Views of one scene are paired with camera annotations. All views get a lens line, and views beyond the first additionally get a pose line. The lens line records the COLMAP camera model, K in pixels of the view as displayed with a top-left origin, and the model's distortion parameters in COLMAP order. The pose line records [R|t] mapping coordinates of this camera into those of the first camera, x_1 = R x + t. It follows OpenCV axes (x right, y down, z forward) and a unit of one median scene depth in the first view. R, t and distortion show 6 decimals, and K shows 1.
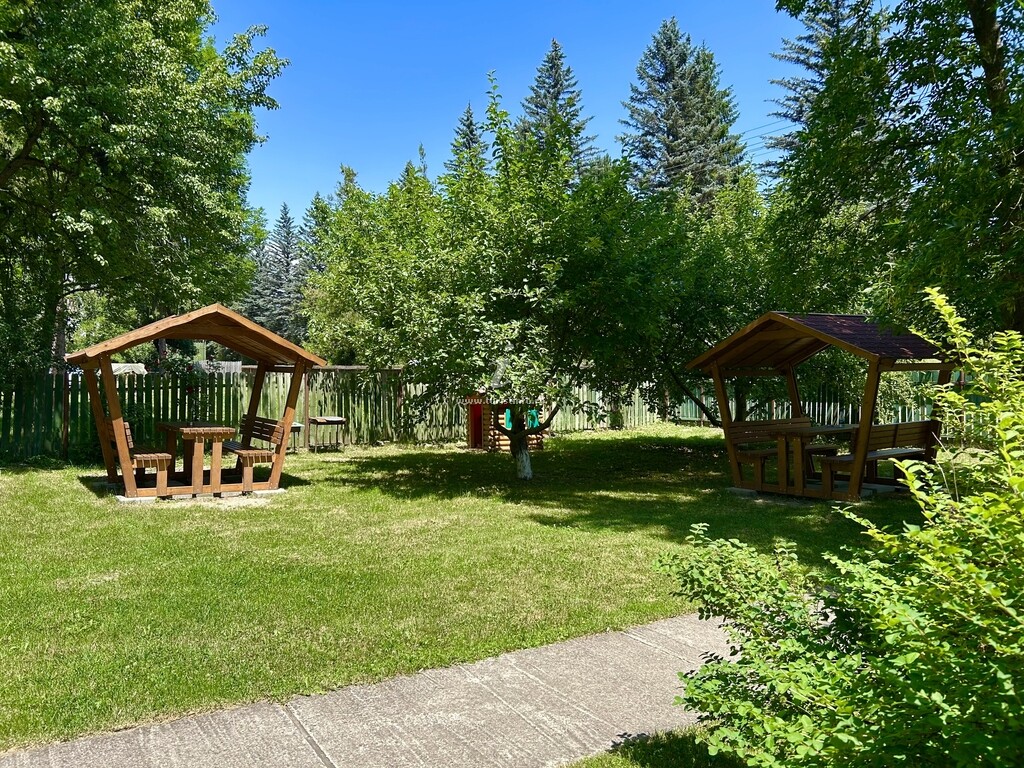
lens RADIAL K [[767.7, 0, 513.2], [0, 767.7, 384.4], [0, 0, 1]] dist [-0.002277, 0.007631]
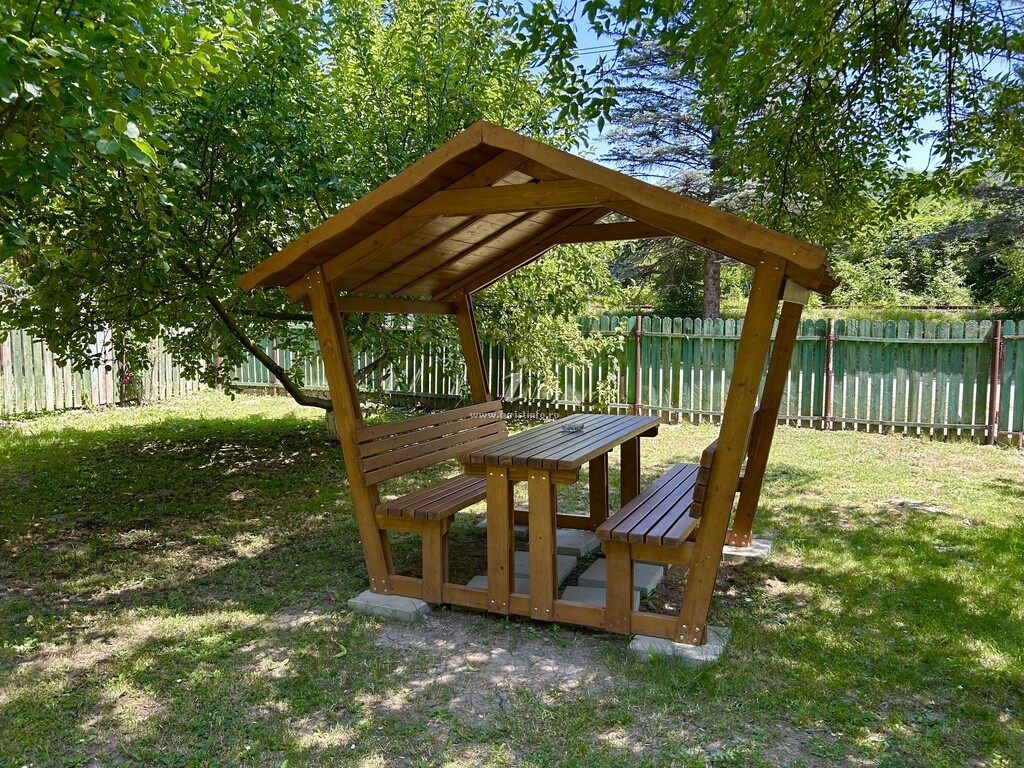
lens RADIAL K [[767.7, 0, 514.8], [0, 767.7, 388.2], [0, 0, 1]] dist [-0.002277, 0.007631]
pose [[0.852496, -0.032010, 0.521752, 0.085511], [-0.006505, 0.997396, 0.071820, -0.000181], [-0.522693, -0.064620, 0.850069, 0.364839]]
